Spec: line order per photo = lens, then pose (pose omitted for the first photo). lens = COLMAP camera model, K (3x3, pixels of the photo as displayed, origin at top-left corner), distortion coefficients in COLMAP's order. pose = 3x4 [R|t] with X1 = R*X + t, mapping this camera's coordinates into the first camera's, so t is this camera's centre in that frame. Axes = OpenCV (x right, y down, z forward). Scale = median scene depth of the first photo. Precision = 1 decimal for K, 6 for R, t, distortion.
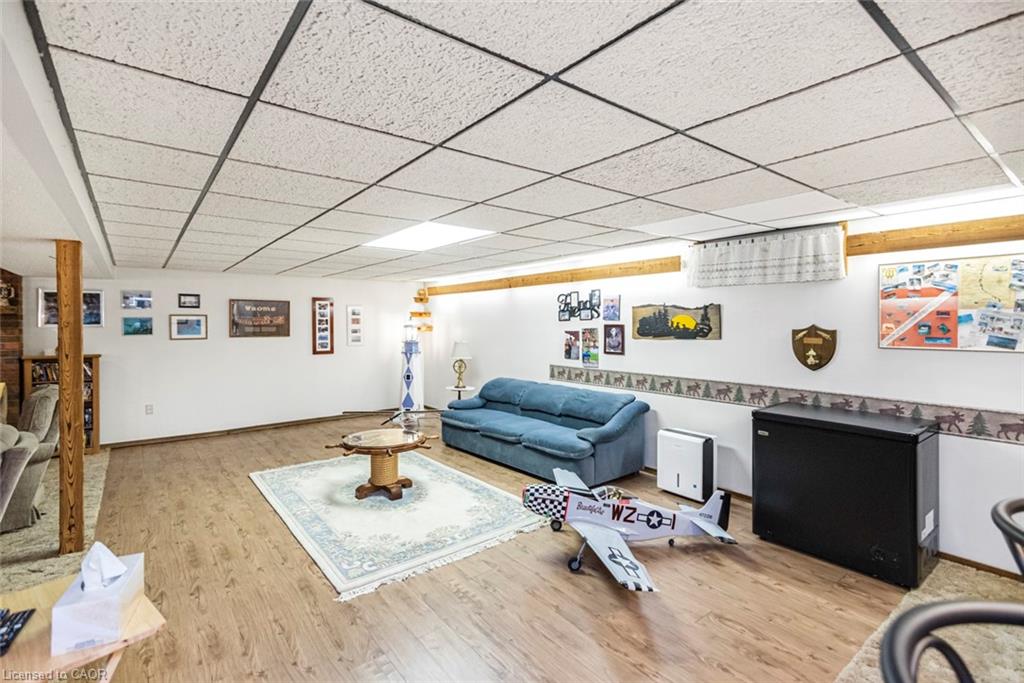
lens RADIAL K [[473.4, 0, 527.5], [0, 473.4, 321.3], [0, 0, 1]] dist [0.016288, -0.000401]
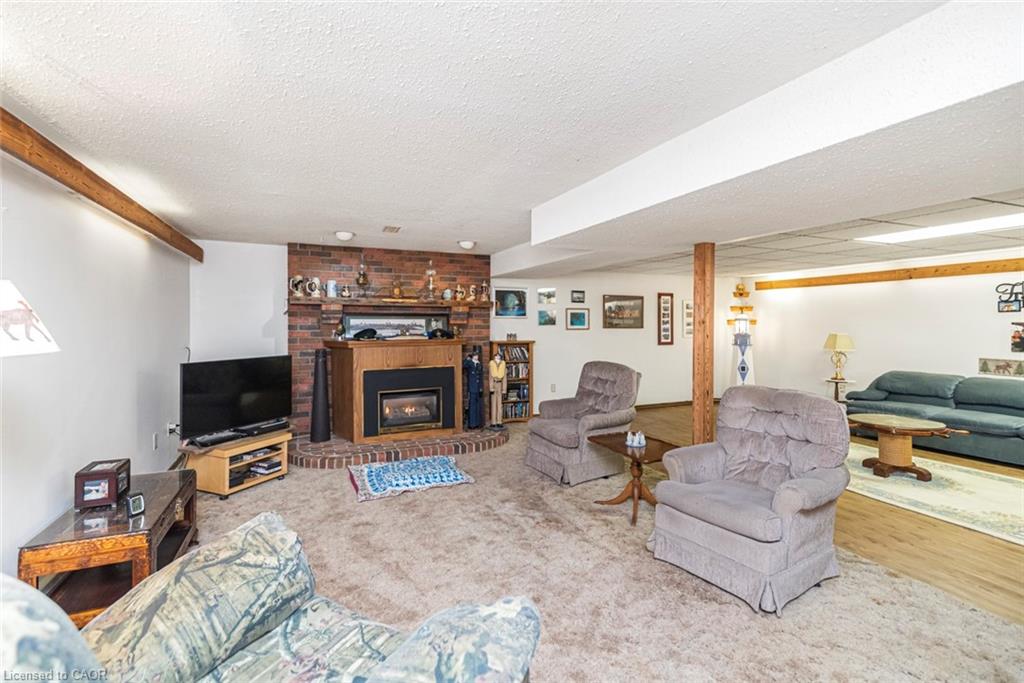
lens RADIAL K [[473.4, 0, 523.3], [0, 473.4, 318.4], [0, 0, 1]] dist [0.016288, -0.000401]
pose [[0.967444, 0.000819, -0.253082, -0.526594], [-0.001956, 0.999989, -0.004241, 0.015112], [0.253076, 0.004598, 0.967435, -0.151992]]
